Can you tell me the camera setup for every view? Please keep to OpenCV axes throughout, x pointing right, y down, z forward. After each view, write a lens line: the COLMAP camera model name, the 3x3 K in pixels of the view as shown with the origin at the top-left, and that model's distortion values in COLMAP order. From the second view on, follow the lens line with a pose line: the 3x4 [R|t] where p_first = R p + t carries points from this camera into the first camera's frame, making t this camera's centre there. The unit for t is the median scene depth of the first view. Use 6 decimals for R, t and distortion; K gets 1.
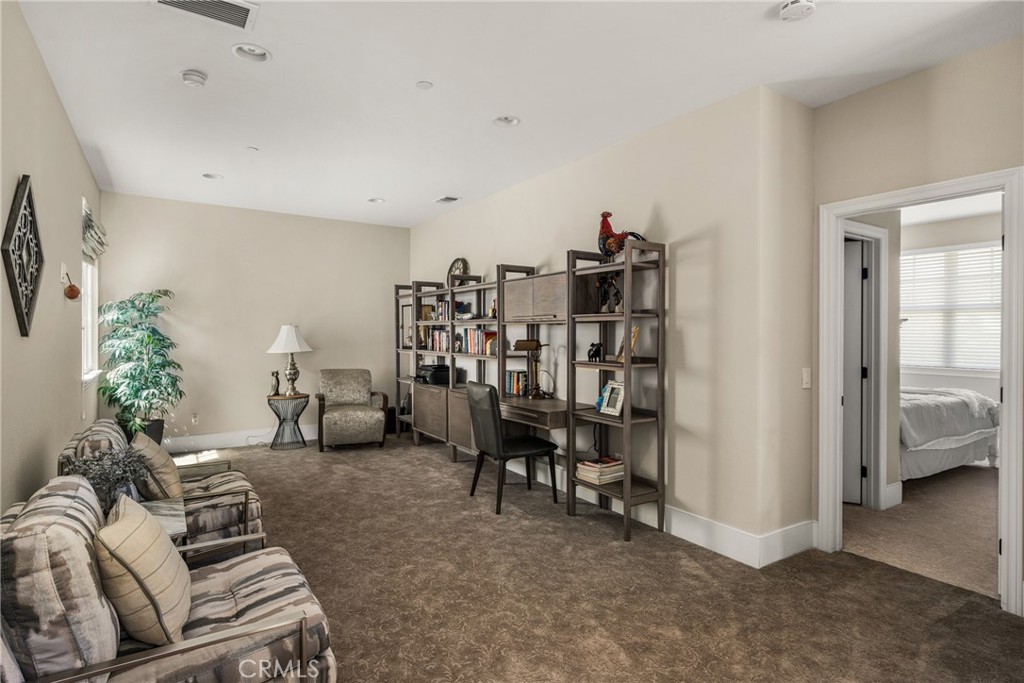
lens RADIAL K [[535.9, 0, 509.0], [0, 535.9, 337.5], [0, 0, 1]] dist [-0.001411, 0.001130]
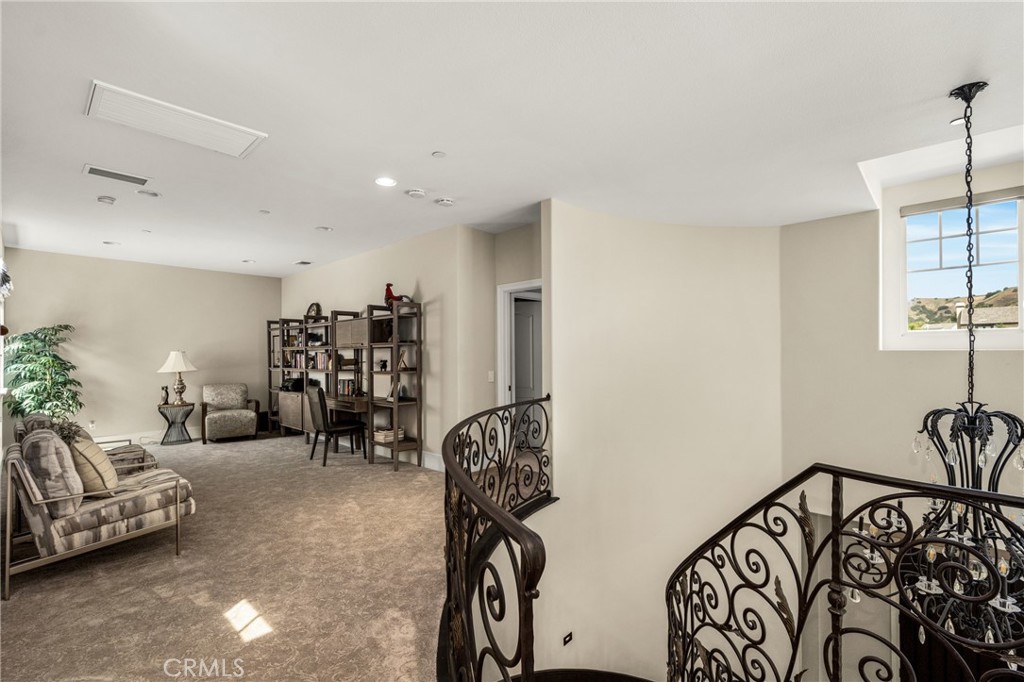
lens RADIAL K [[452.1, 0, 517.0], [0, 452.1, 348.0], [0, 0, 1]] dist [0.002009, -0.000452]
pose [[0.969175, -0.009898, 0.246174, 0.202800], [0.015359, 0.999677, -0.020273, 0.007330], [-0.245893, 0.023429, 0.969014, -0.458429]]
